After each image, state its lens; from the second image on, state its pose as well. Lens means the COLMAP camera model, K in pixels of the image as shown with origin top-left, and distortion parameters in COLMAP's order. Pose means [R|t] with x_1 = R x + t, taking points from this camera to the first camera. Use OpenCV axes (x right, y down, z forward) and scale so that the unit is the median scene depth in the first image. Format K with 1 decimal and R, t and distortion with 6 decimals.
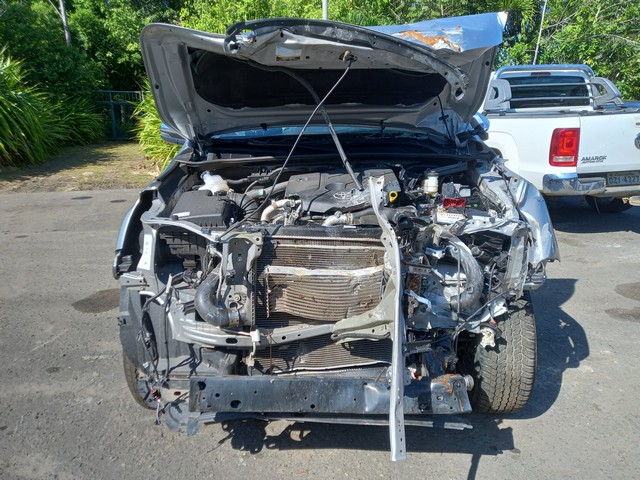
lens RADIAL K [[505.7, 0, 306.1], [0, 505.7, 240.3], [0, 0, 1]] dist [0.035238, -0.010130]
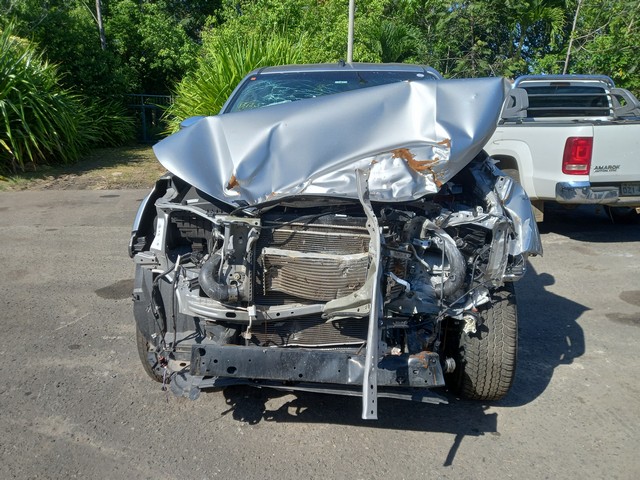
lens RADIAL K [[505.7, 0, 306.1], [0, 505.7, 240.3], [0, 0, 1]] dist [0.035238, -0.010130]
pose [[0.998440, 0.031234, -0.046280, 0.055186], [-0.031828, 0.999420, -0.012141, 0.037716], [0.045874, 0.013595, 0.998855, -0.088433]]
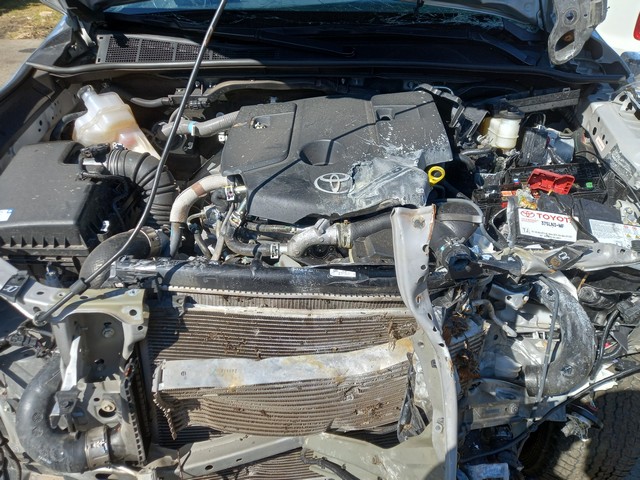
lens RADIAL K [[528.6, 0, 318.7], [0, 528.6, 259.3], [0, 0, 1]] dist [0.014023, -0.002210]
pose [[0.999604, 0.020600, 0.019187, 0.047954], [-0.025367, 0.954665, 0.296599, -0.158301], [-0.012207, -0.296968, 0.954809, 0.477969]]
